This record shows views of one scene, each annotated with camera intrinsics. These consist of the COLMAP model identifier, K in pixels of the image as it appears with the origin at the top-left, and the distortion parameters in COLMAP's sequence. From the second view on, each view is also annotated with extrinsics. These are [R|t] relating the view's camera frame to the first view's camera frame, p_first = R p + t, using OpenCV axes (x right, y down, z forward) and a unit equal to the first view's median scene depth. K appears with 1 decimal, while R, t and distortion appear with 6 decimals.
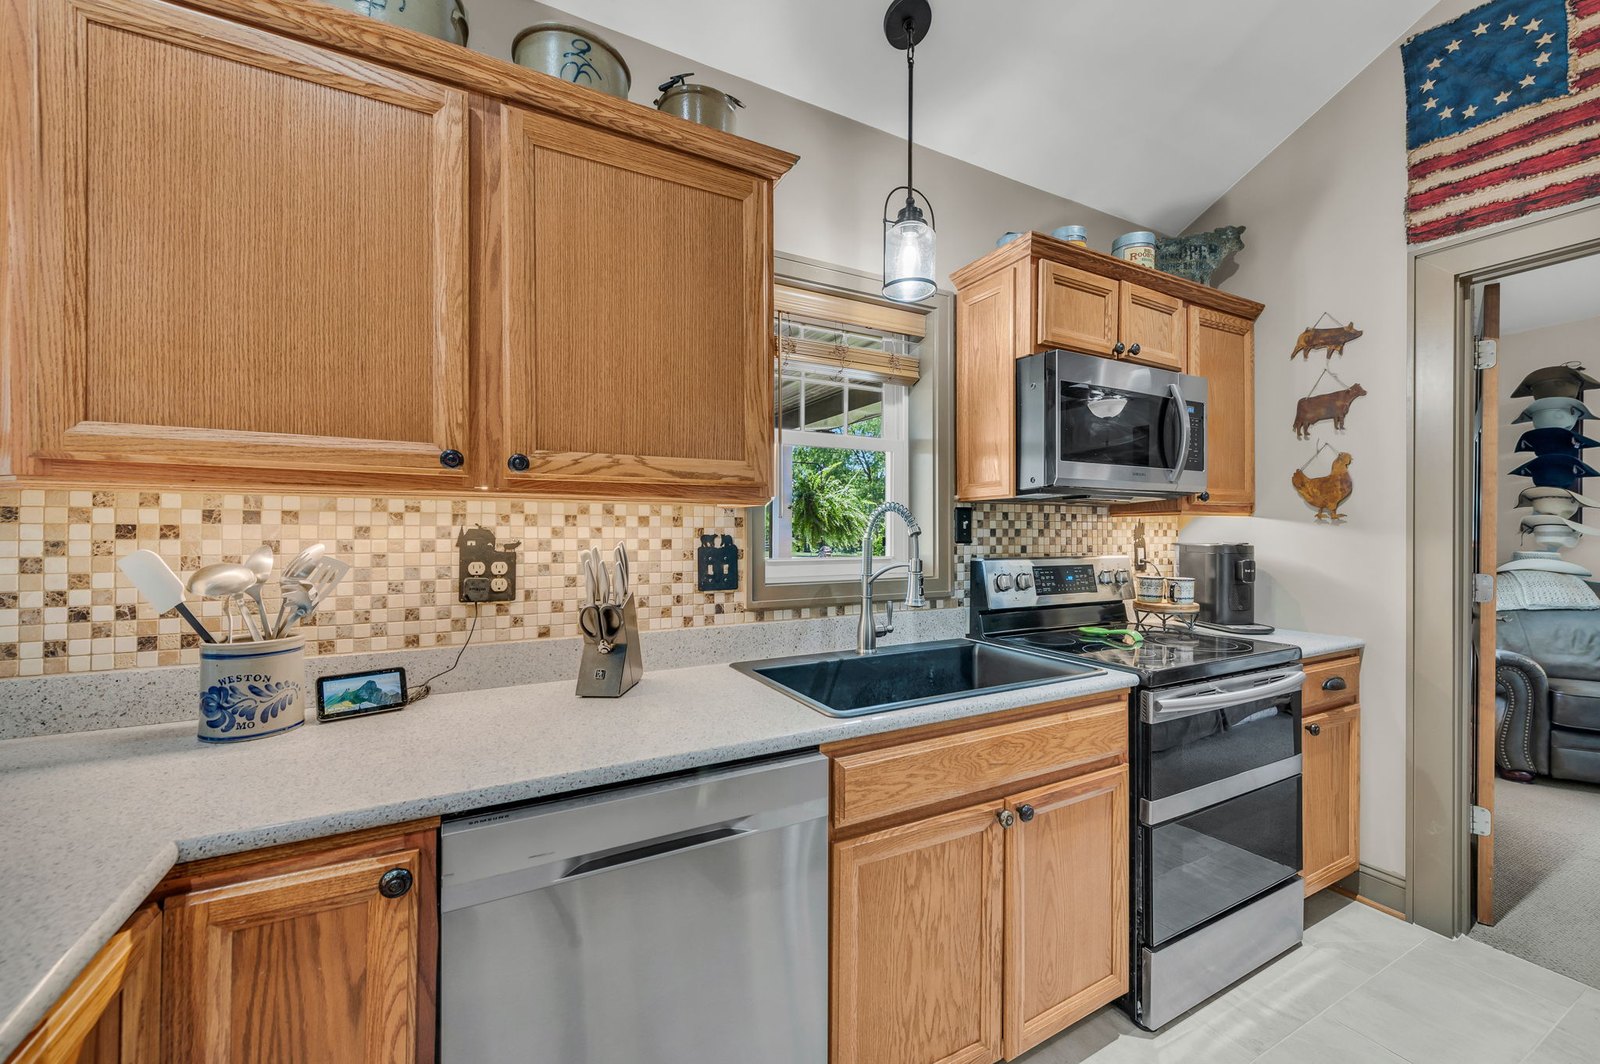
lens RADIAL K [[627.5, 0, 800.8], [0, 627.5, 535.0], [0, 0, 1]] dist [0.003004, -0.000058]
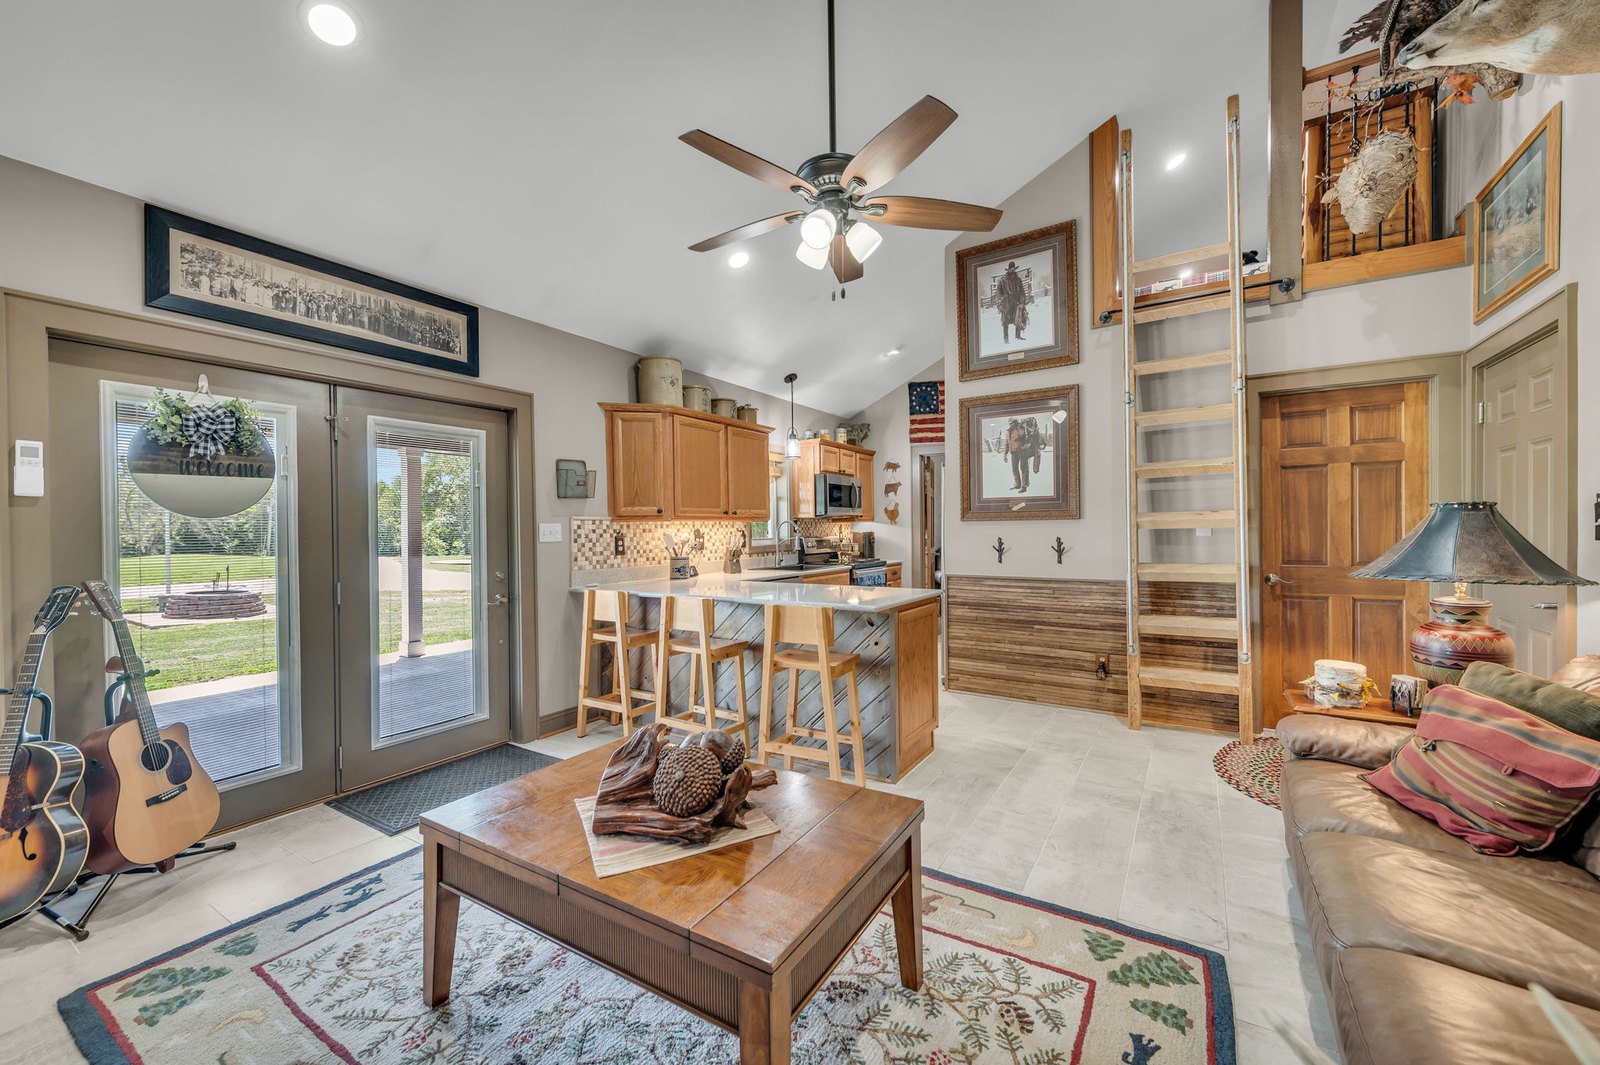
lens RADIAL K [[627.5, 0, 800.7], [0, 627.5, 531.9], [0, 0, 1]] dist [0.003004, -0.000058]
pose [[0.867947, -0.012551, 0.496499, -1.225749], [0.012003, 0.999919, 0.004296, -0.002072], [-0.496512, 0.002231, 0.868027, -1.632701]]
